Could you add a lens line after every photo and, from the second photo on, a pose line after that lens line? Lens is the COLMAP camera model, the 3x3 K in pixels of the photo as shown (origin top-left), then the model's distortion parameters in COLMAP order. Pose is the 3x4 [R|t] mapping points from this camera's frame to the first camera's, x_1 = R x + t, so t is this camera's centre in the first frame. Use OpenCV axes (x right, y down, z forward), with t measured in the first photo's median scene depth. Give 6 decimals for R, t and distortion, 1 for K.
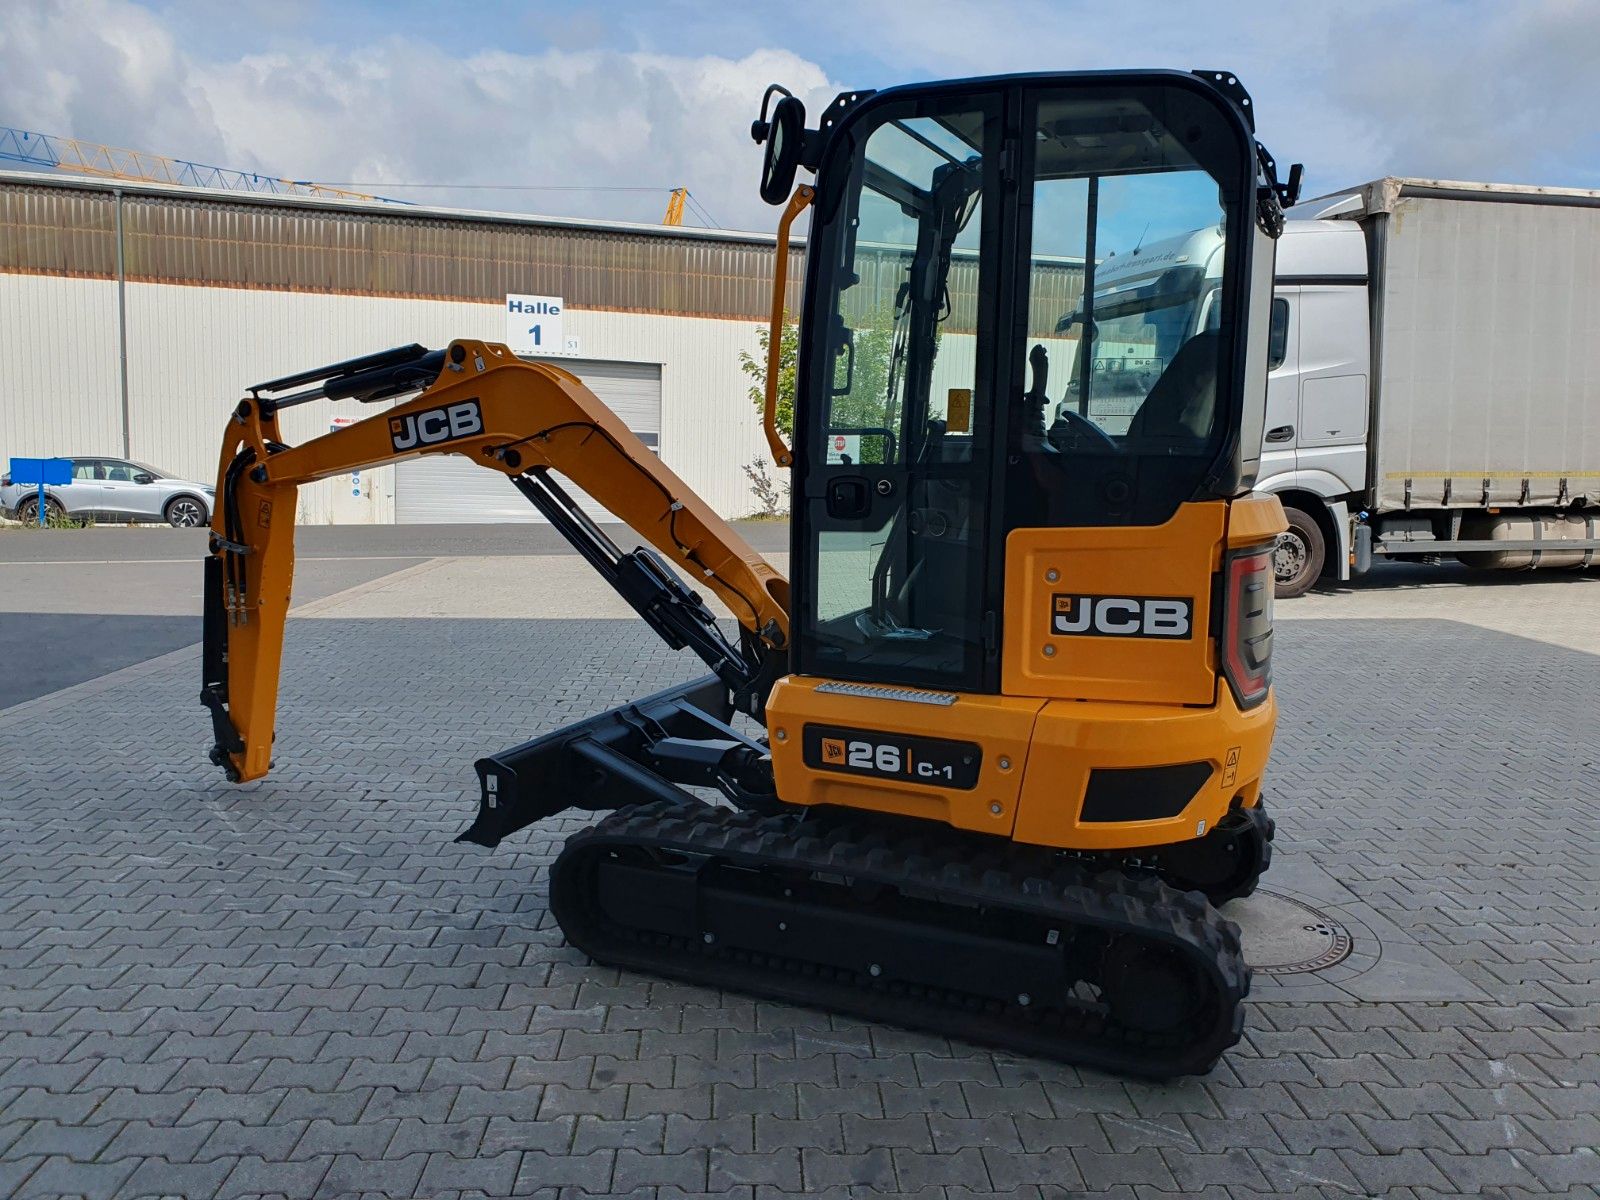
lens RADIAL K [[1236.7, 0, 821.0], [0, 1236.7, 604.9], [0, 0, 1]] dist [0.011840, 0.006873]
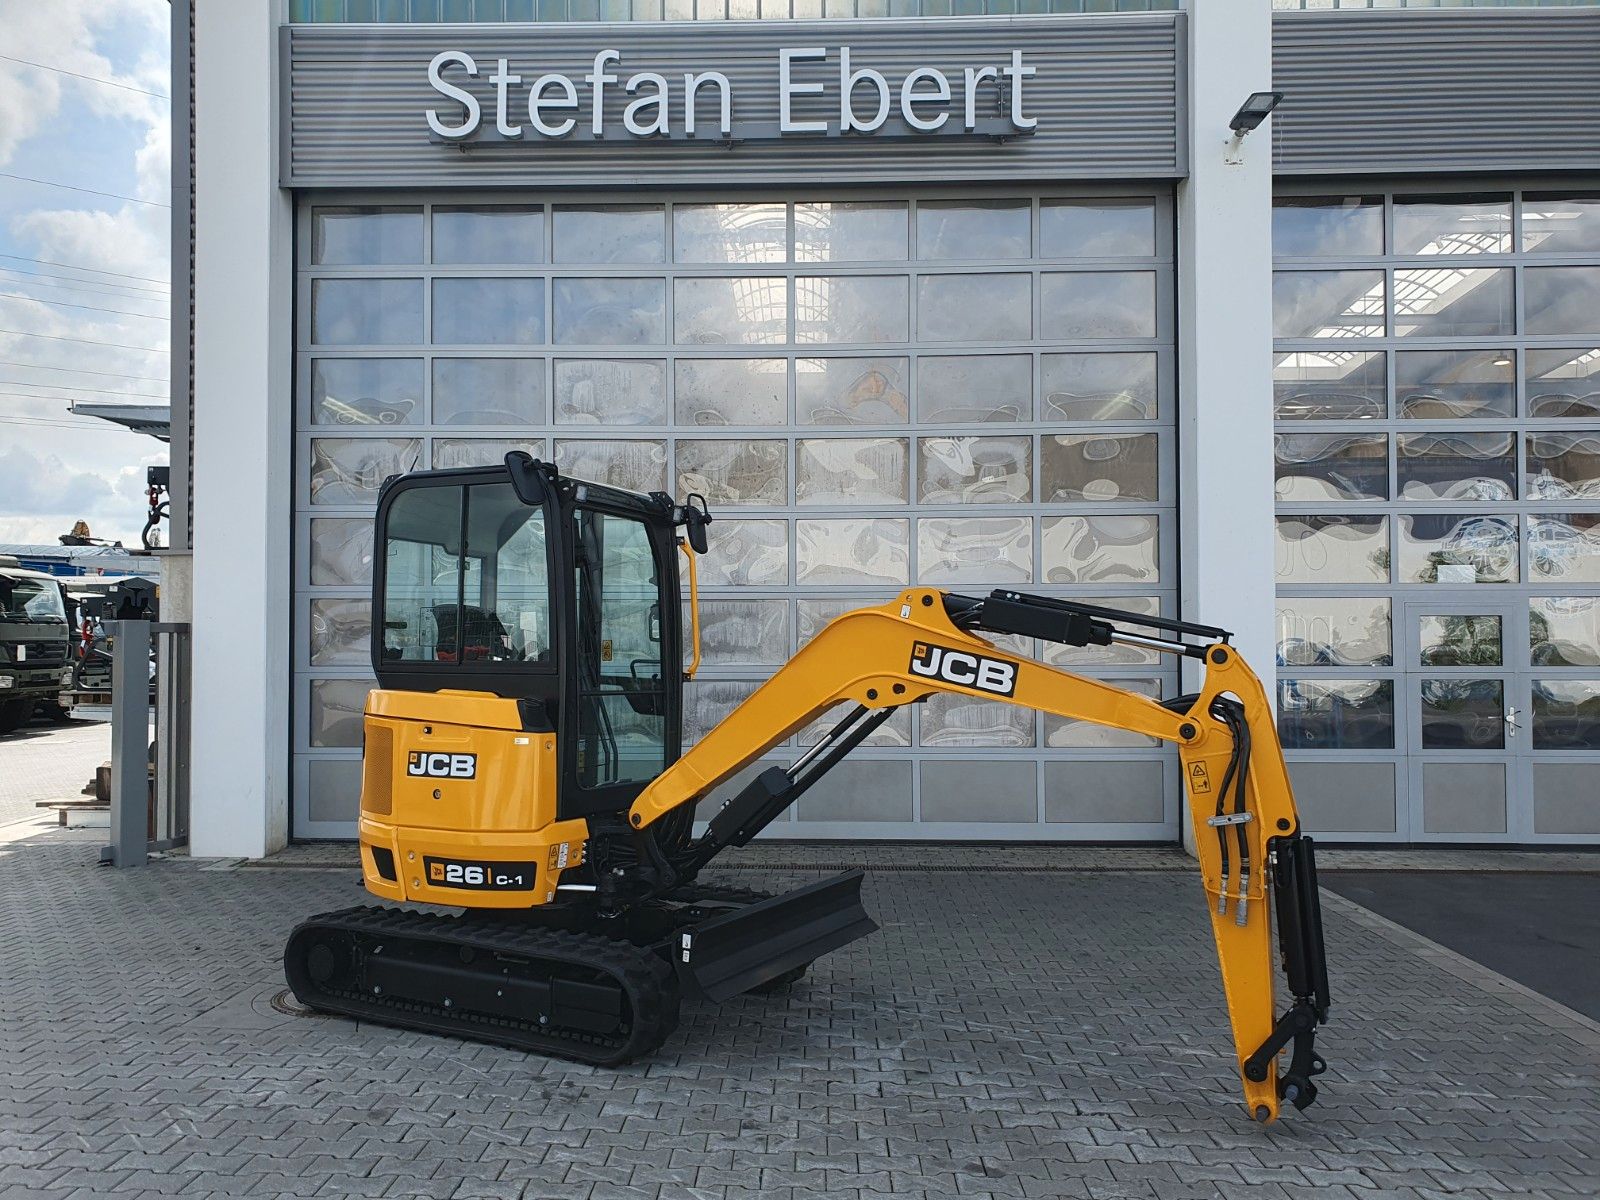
lens RADIAL K [[1273.2, 0, 778.5], [0, 1273.2, 651.6], [0, 0, 1]] dist [-0.008293, -0.004157]
pose [[-0.994960, -0.030902, 0.095387, -0.239057], [-0.018587, 0.991678, 0.127393, -0.276530], [-0.098530, 0.124978, -0.987255, 1.966676]]
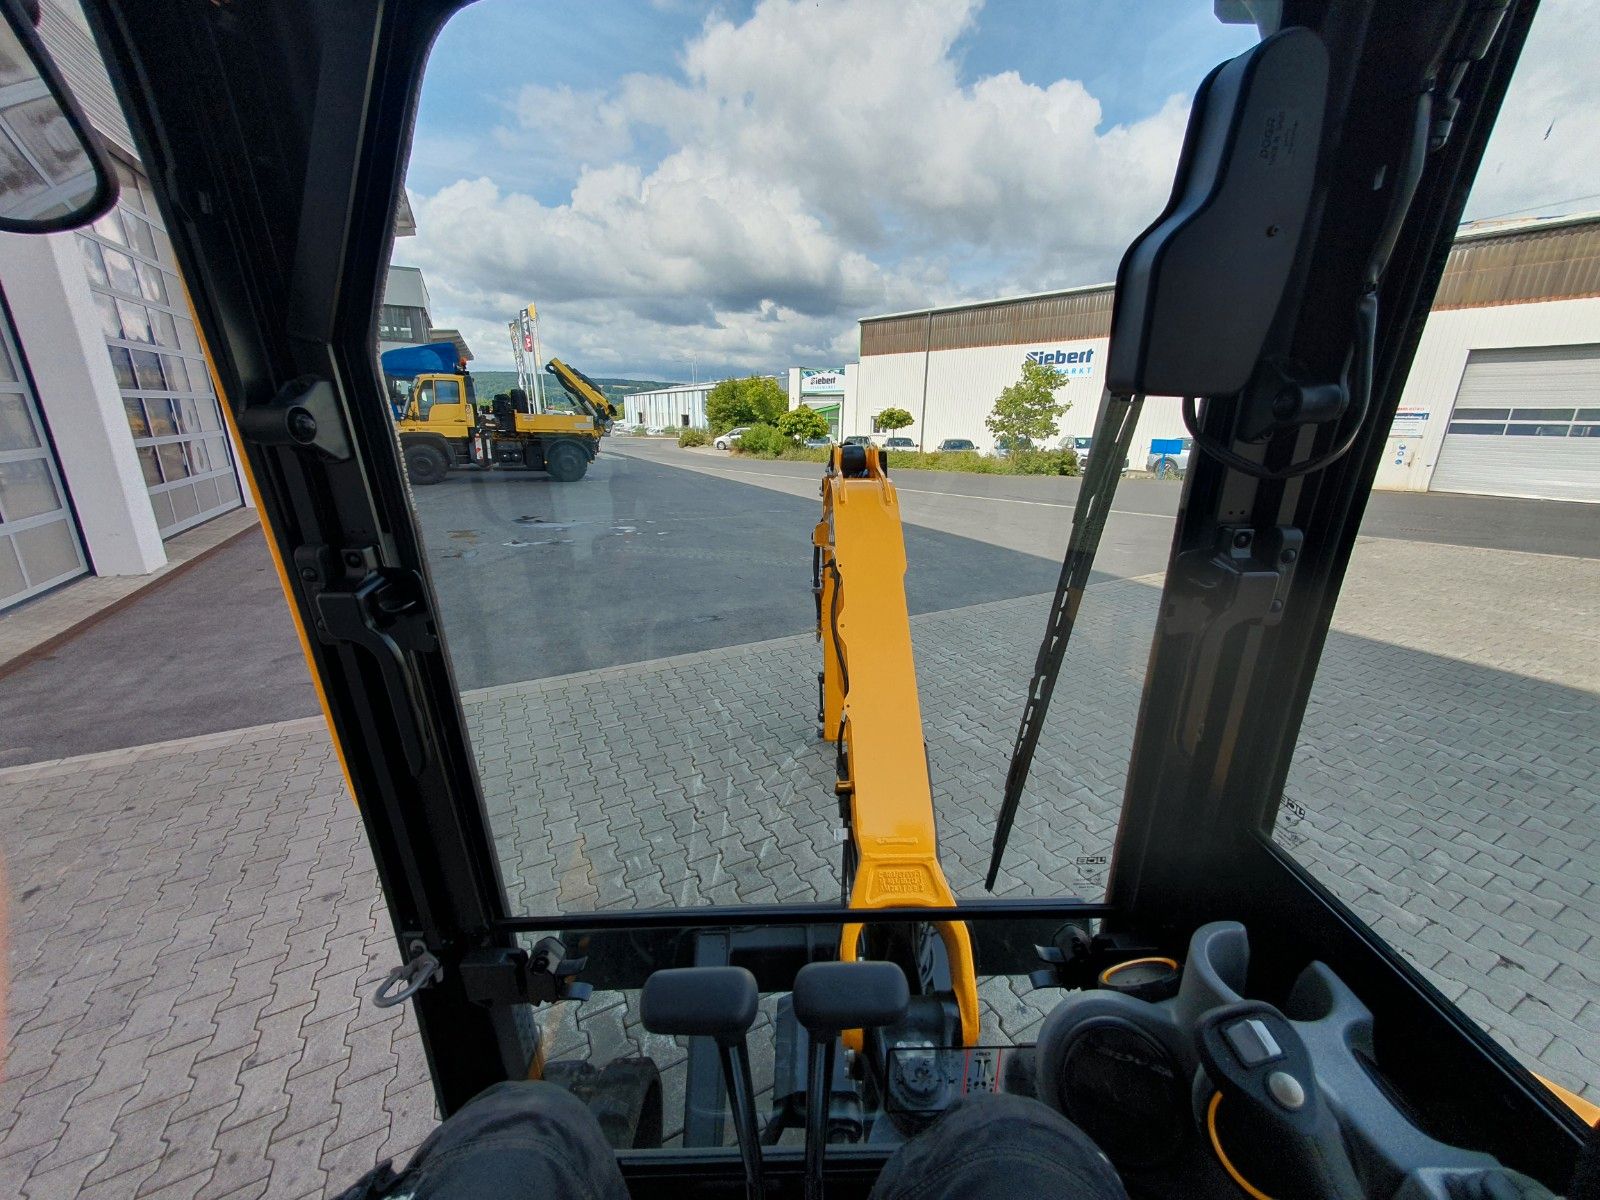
lens RADIAL K [[629.8, 0, 805.8], [0, 629.8, 597.0], [0, 0, 1]] dist [0.006948, -0.000082]
pose [[0.403130, 0.240405, -0.883002, 0.141198], [-0.106767, 0.970644, 0.215523, -0.188849], [0.908893, 0.007391, 0.416963, 0.726620]]
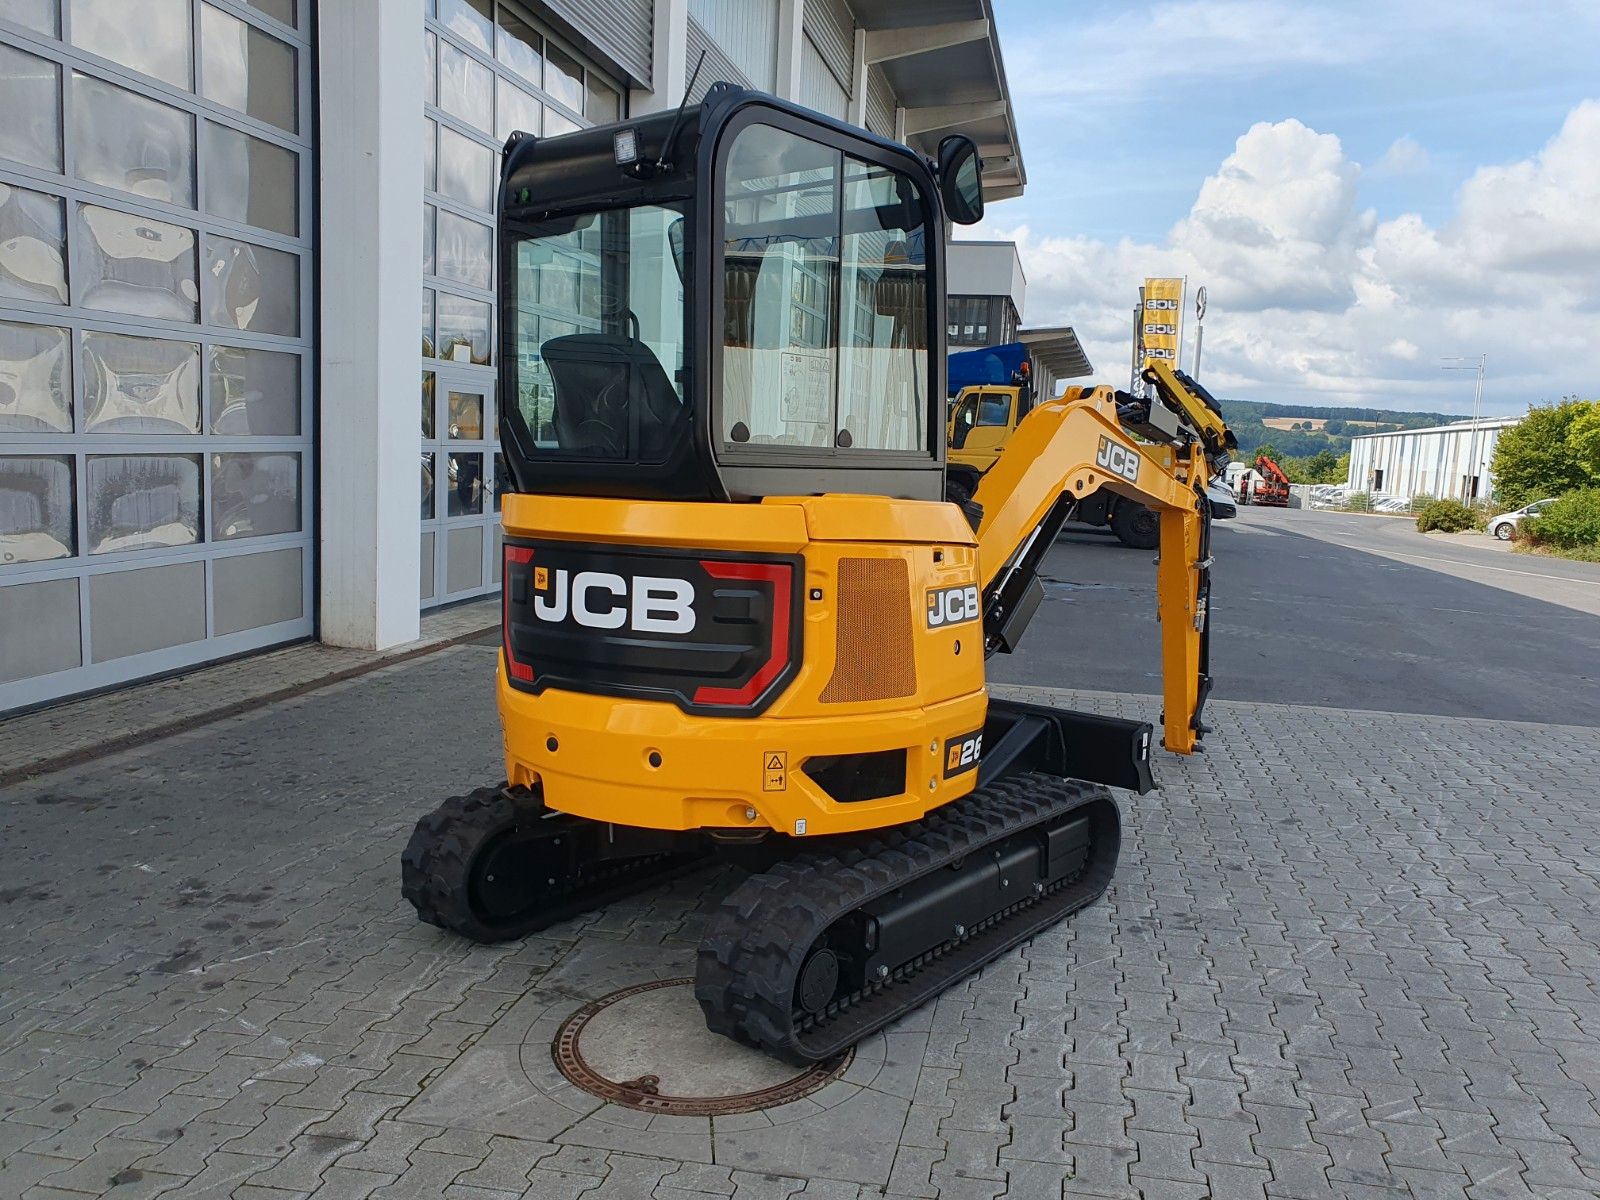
lens RADIAL K [[1274.8, 0, 817.7], [0, 1274.8, 592.1], [0, 0, 1]] dist [0.012568, 0.001591]
pose [[-0.259746, 0.075899, -0.962689, 0.907911], [-0.159285, 0.979884, 0.120232, -0.118556], [0.952449, 0.184572, -0.242432, 1.021998]]
